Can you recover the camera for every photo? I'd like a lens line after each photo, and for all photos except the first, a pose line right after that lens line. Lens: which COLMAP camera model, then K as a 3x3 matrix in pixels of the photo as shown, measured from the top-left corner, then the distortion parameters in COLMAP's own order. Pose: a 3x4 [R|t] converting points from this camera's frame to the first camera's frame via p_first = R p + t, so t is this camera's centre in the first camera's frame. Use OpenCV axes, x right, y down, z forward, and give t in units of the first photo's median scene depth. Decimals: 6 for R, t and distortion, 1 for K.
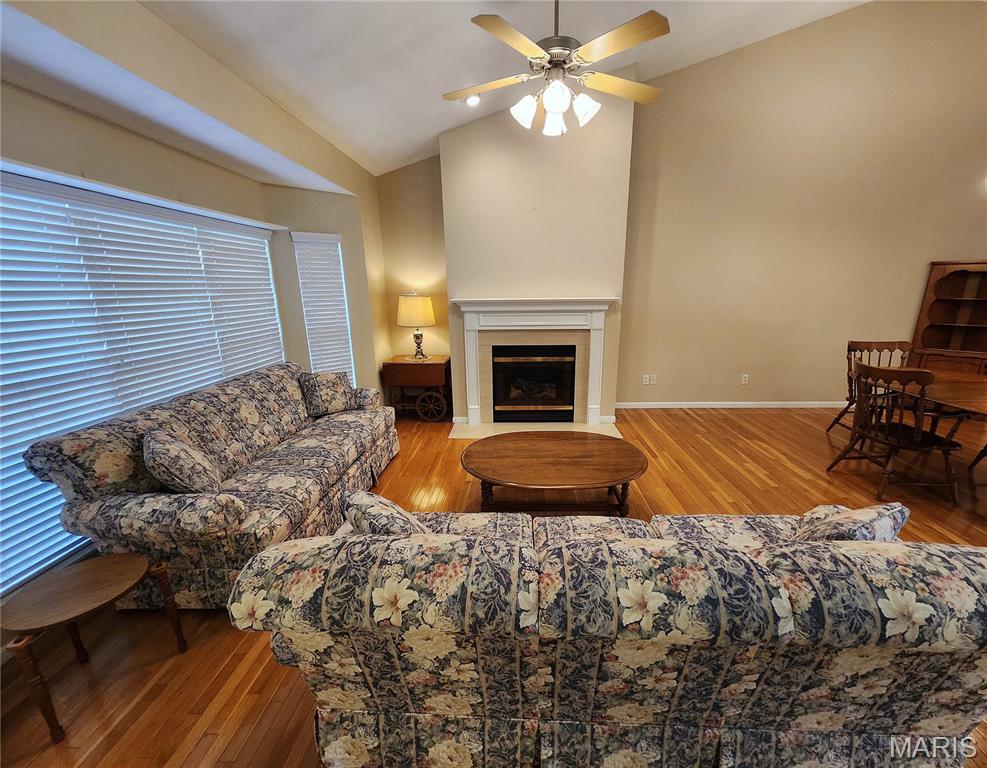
lens RADIAL K [[400.7, 0, 508.9], [0, 400.7, 393.5], [0, 0, 1]] dist [0.006189, 0.000156]
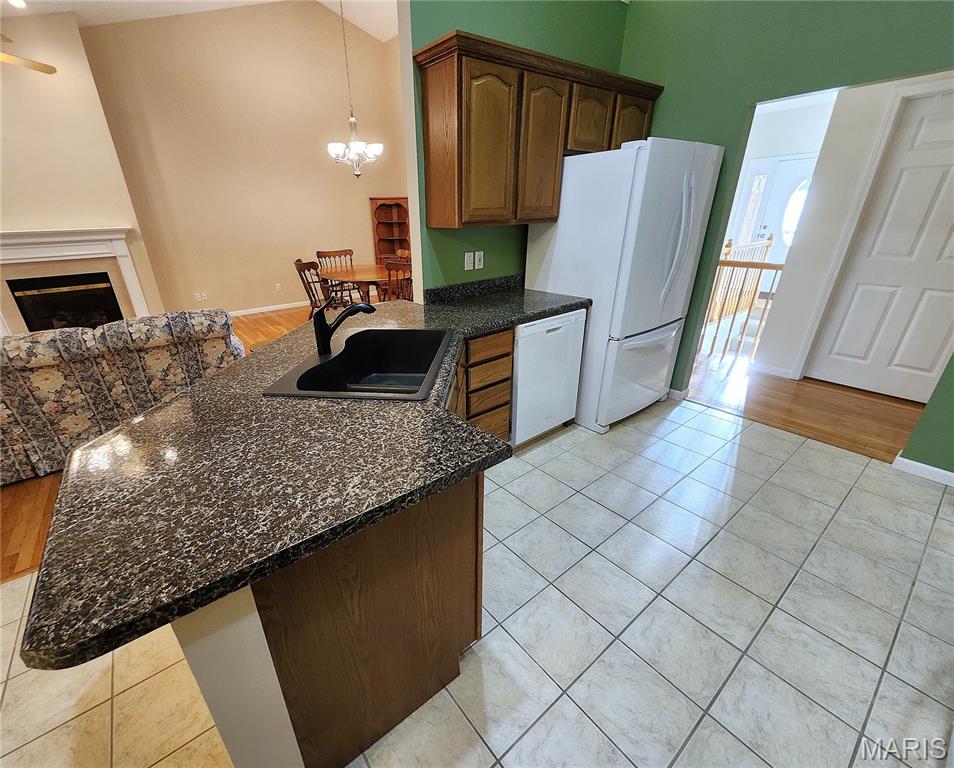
lens RADIAL K [[401.8, 0, 441.3], [0, 401.8, 392.6], [0, 0, 1]] dist [0.002804, -0.000581]
pose [[0.785502, -0.265228, 0.559143, 0.187169], [0.181265, 0.962485, 0.201905, 0.154936], [-0.591718, -0.057244, 0.804110, -0.517515]]
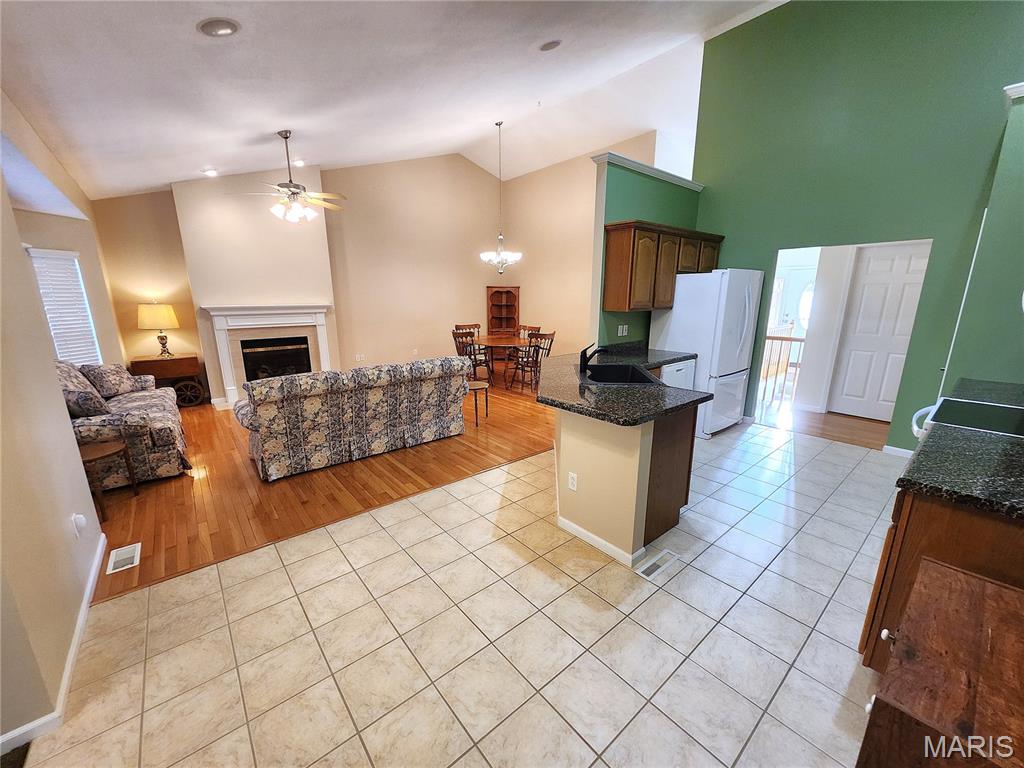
lens RADIAL K [[402.5, 0, 510.3], [0, 402.5, 392.1], [0, 0, 1]] dist [0.002758, 0.000418]
pose [[0.751683, -0.148602, 0.642566, -0.263415], [0.167907, 0.985301, 0.031444, 0.166666], [-0.637793, 0.084255, 0.765585, -0.619796]]
